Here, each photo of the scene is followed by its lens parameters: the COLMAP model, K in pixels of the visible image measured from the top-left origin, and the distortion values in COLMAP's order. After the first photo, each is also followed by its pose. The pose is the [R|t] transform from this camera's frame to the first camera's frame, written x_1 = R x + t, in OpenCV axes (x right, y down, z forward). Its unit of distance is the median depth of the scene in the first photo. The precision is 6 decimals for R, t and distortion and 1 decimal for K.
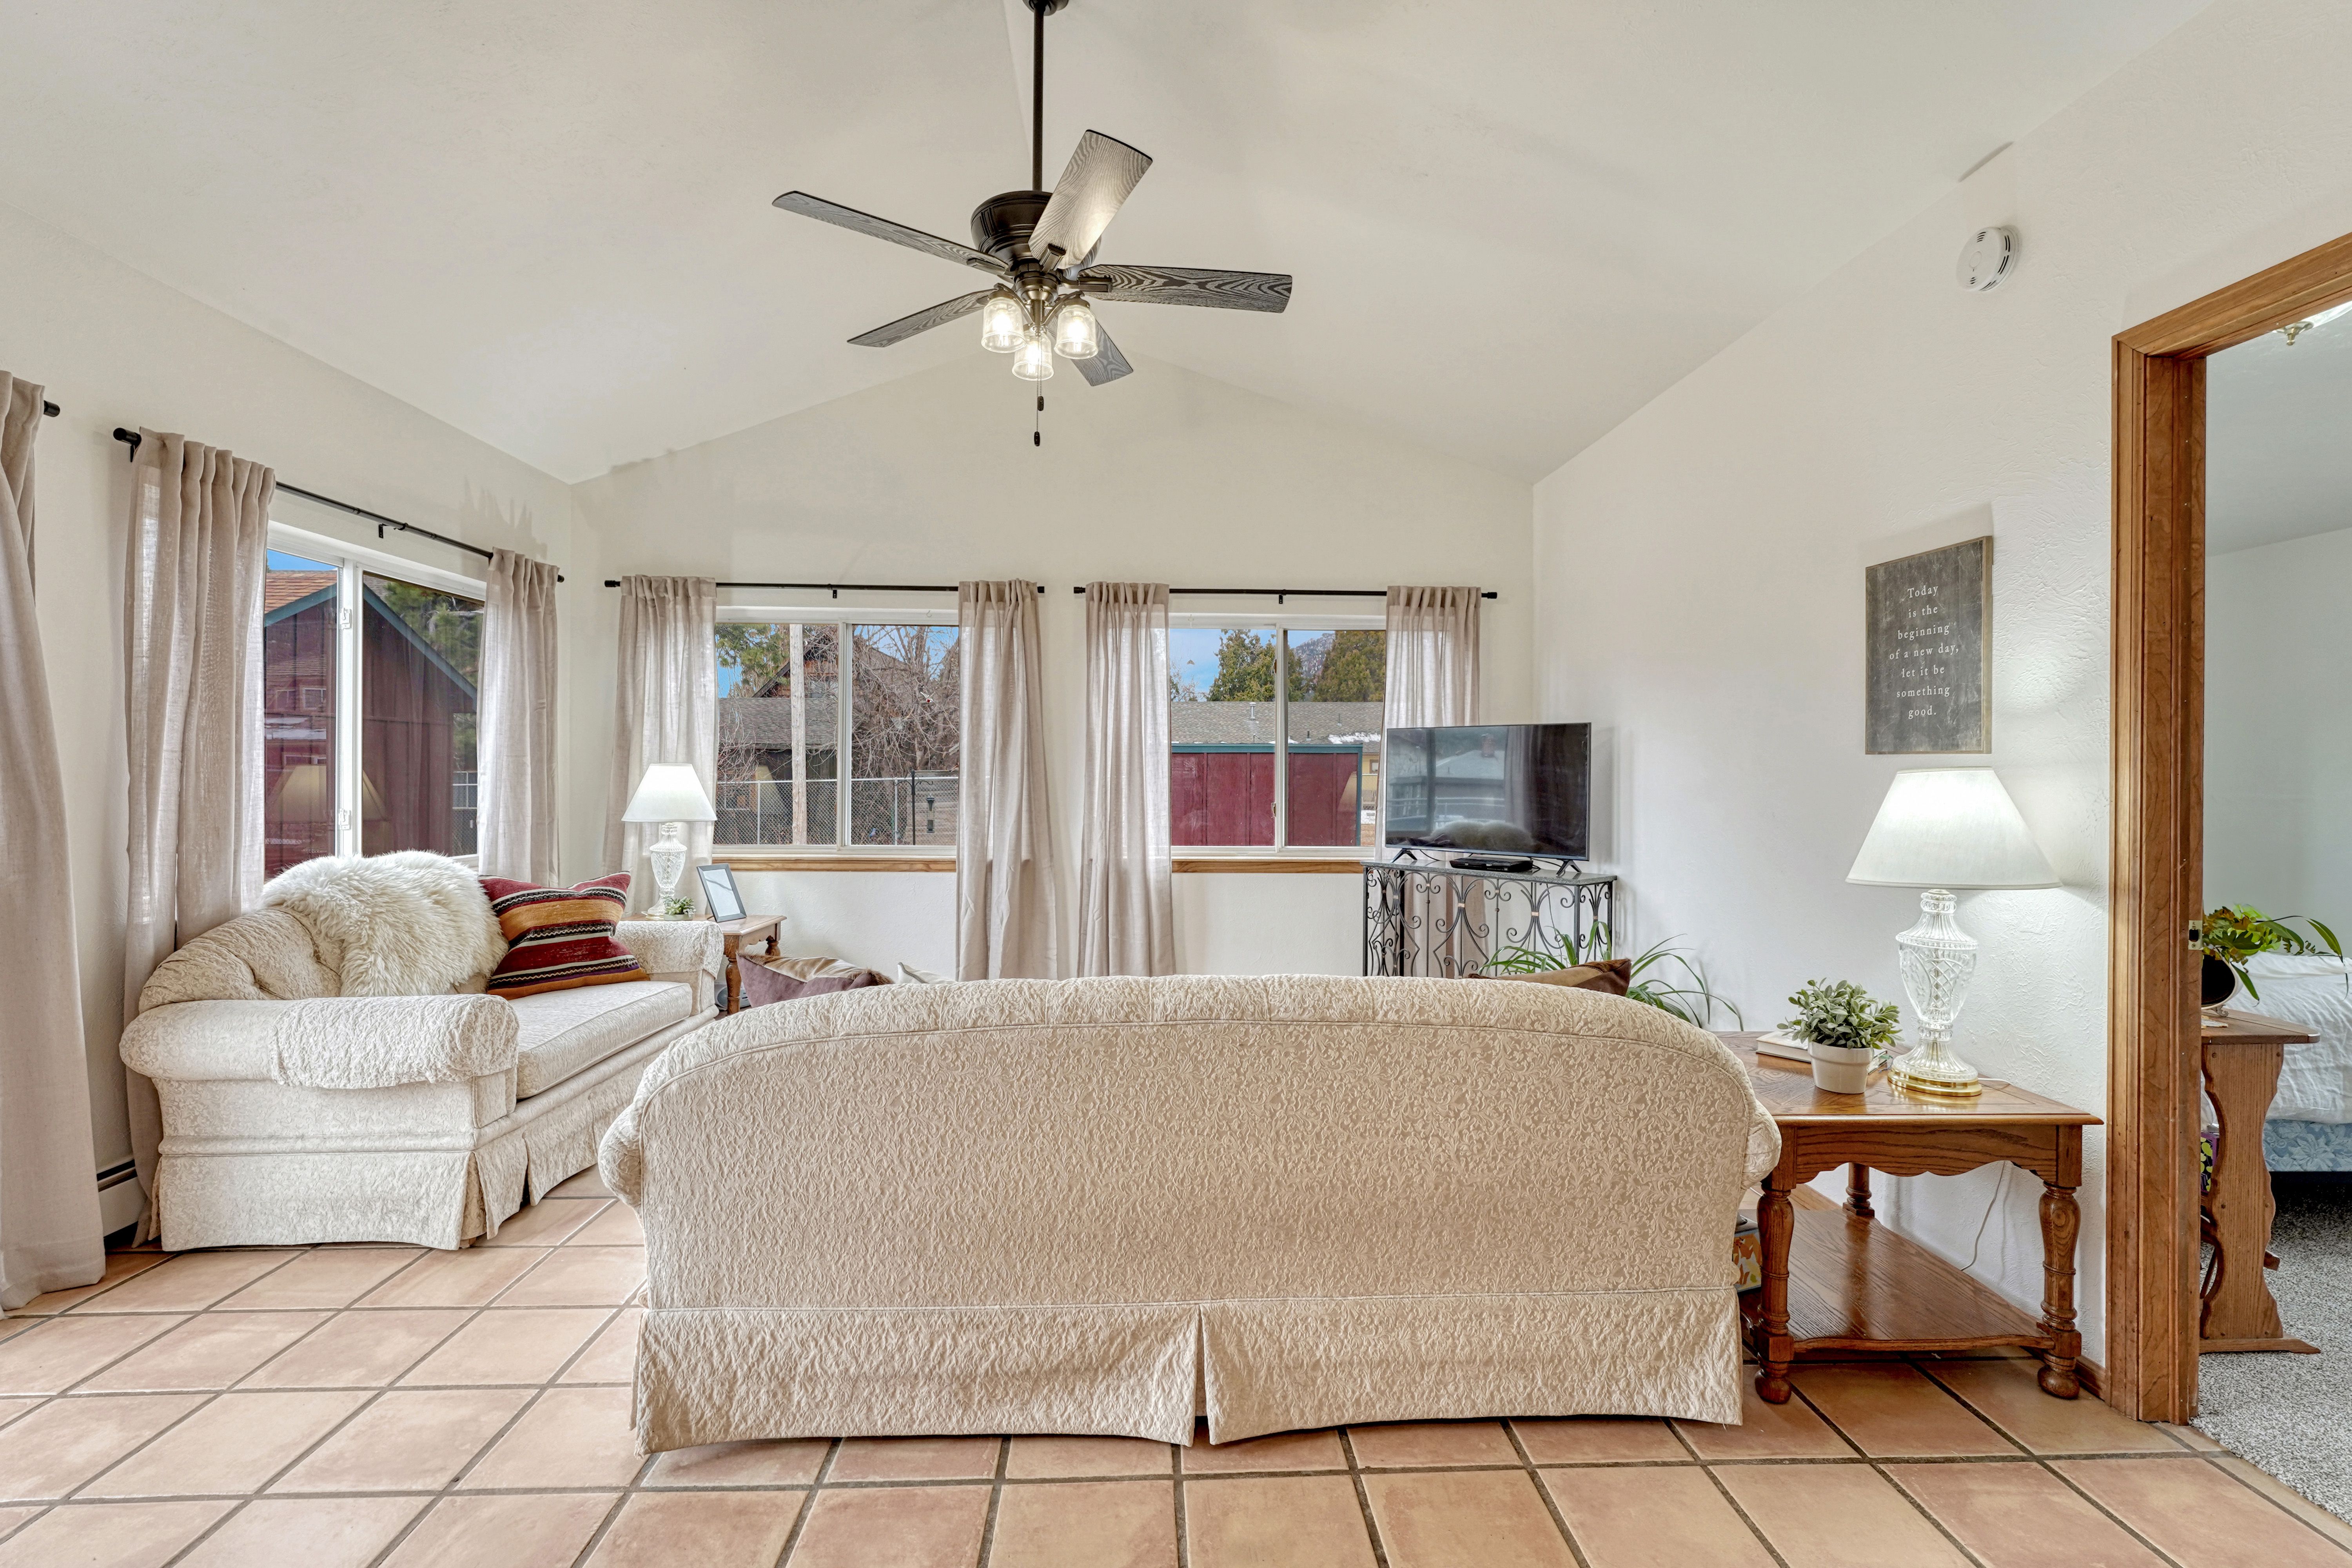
lens RADIAL K [[1029.8, 0, 1180.3], [0, 1029.8, 780.0], [0, 0, 1]] dist [-0.003613, -0.000367]
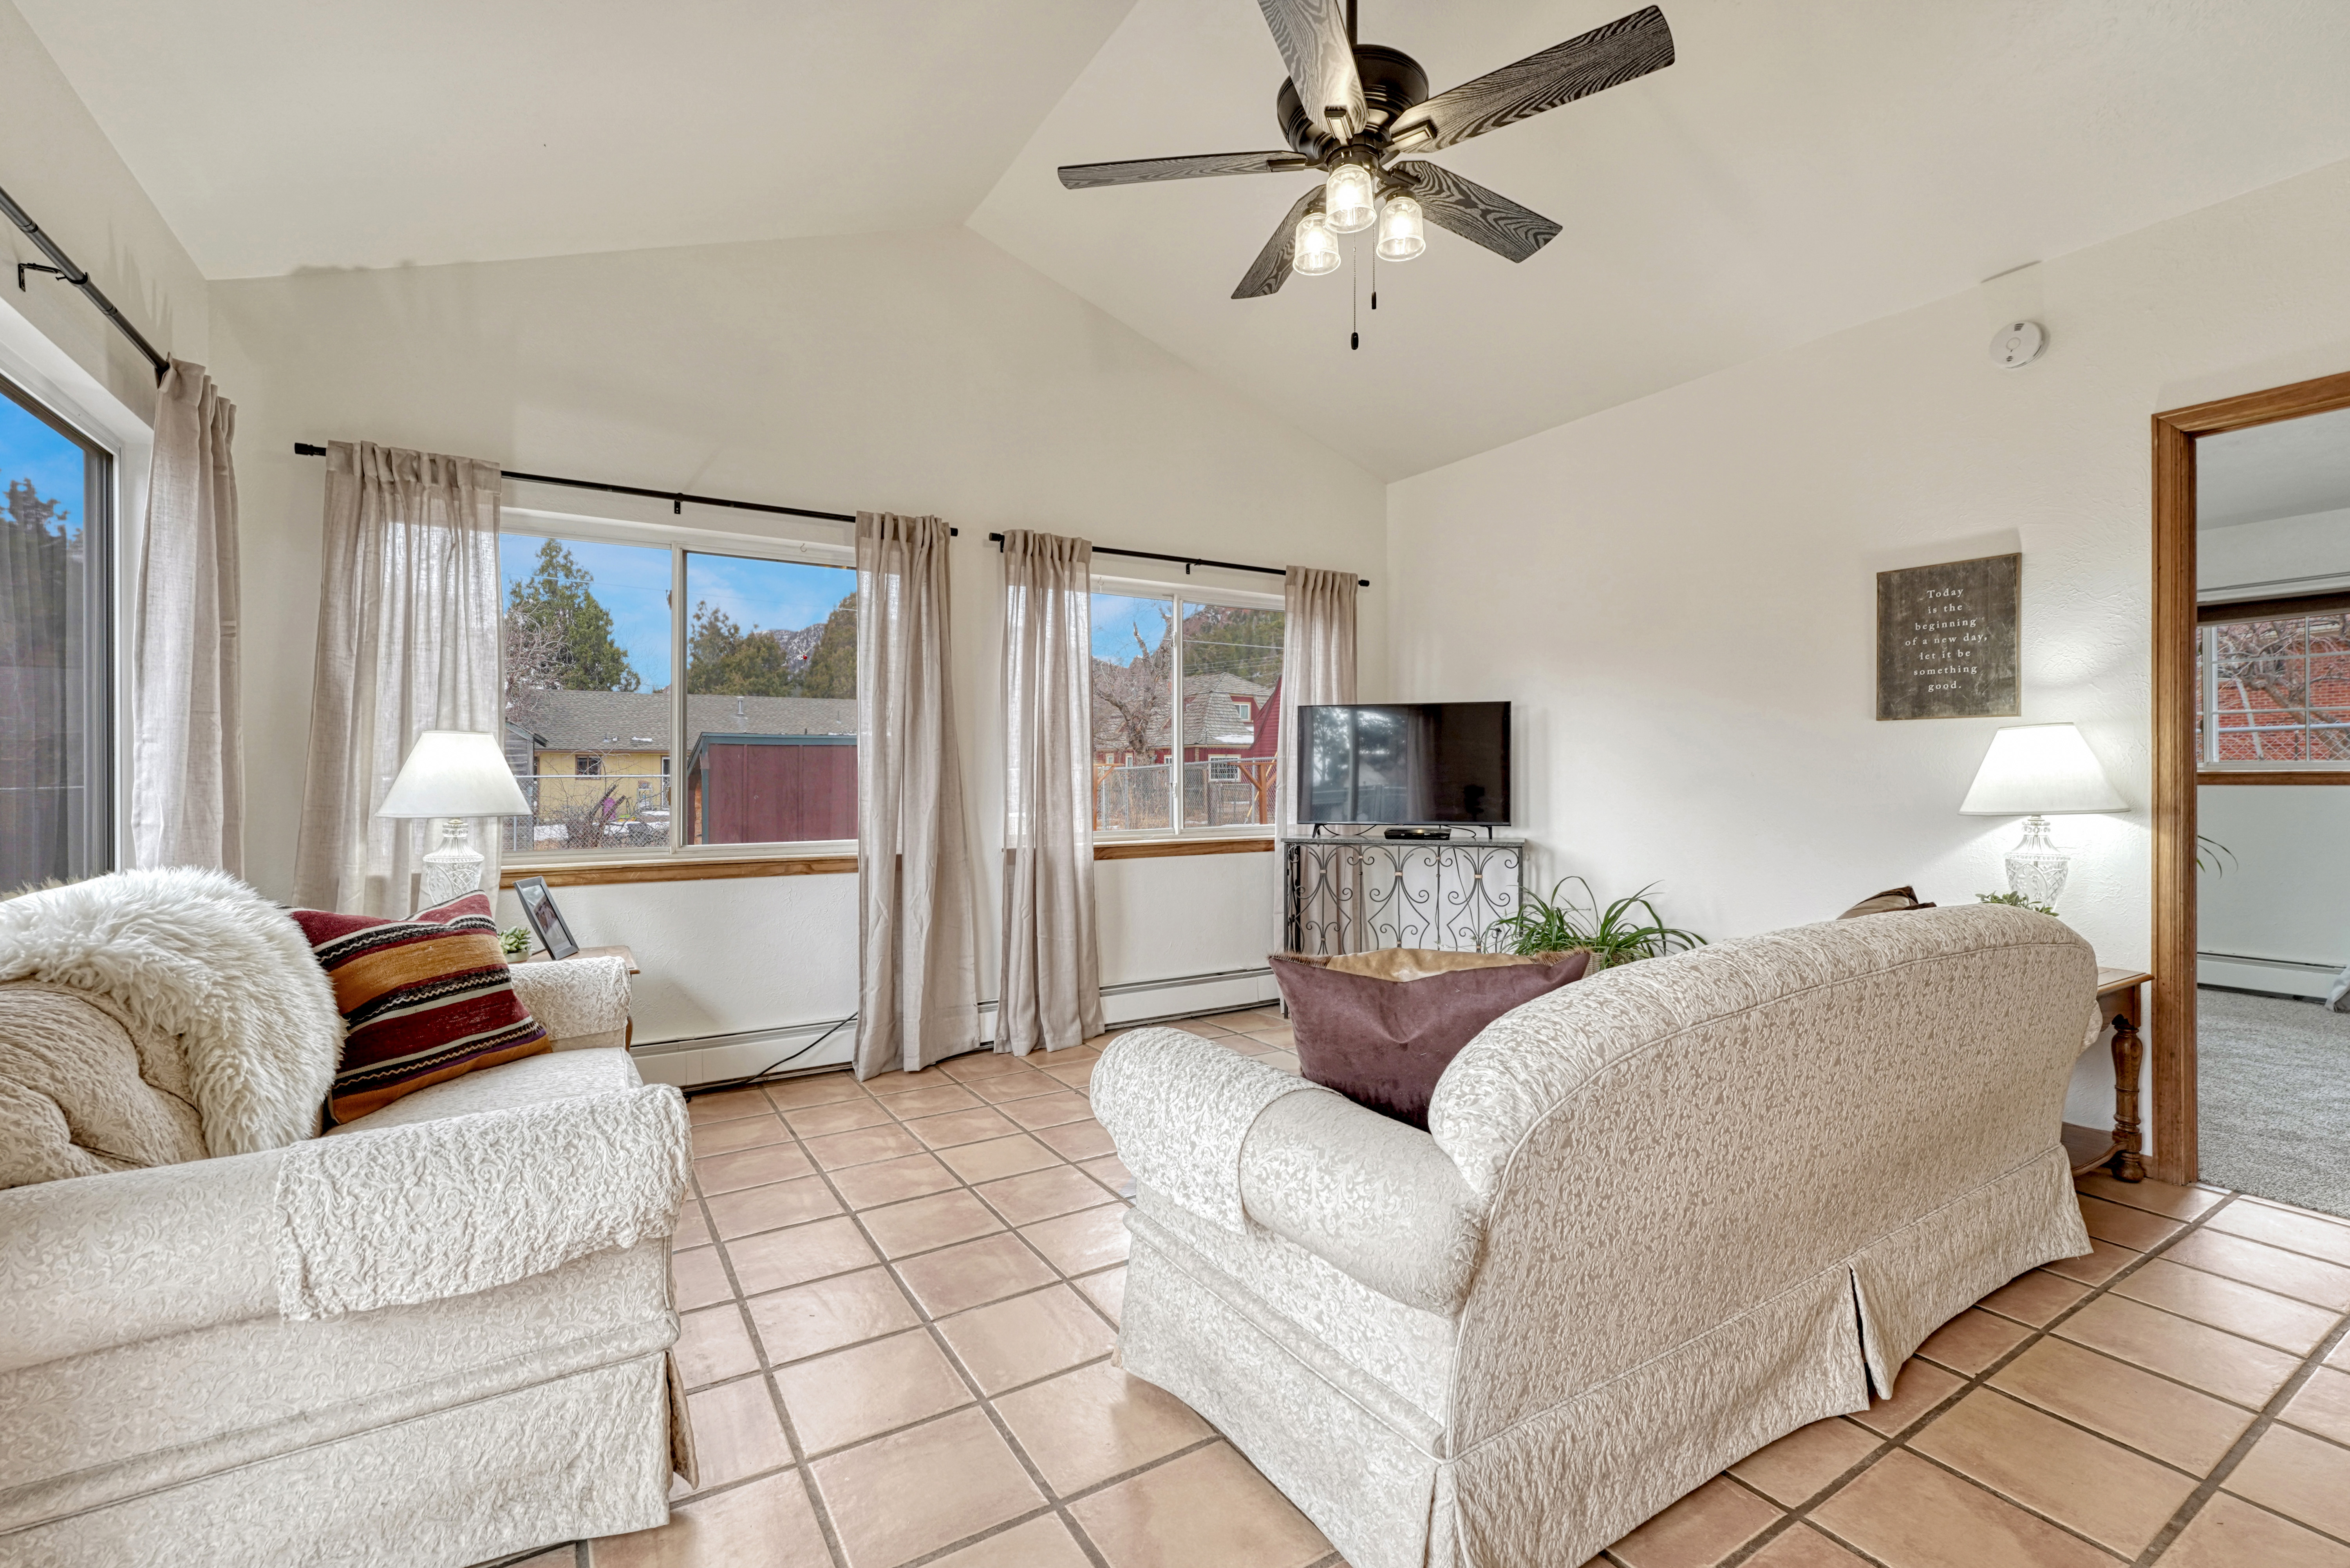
lens RADIAL K [[1015.9, 0, 1173.9], [0, 1015.9, 775.9], [0, 0, 1]] dist [-0.000782, 0.000063]
pose [[0.872140, -0.009979, 0.489155, -0.678558], [0.012569, 0.999919, -0.002011, 0.033627], [-0.489095, 0.007902, 0.872194, 0.324753]]
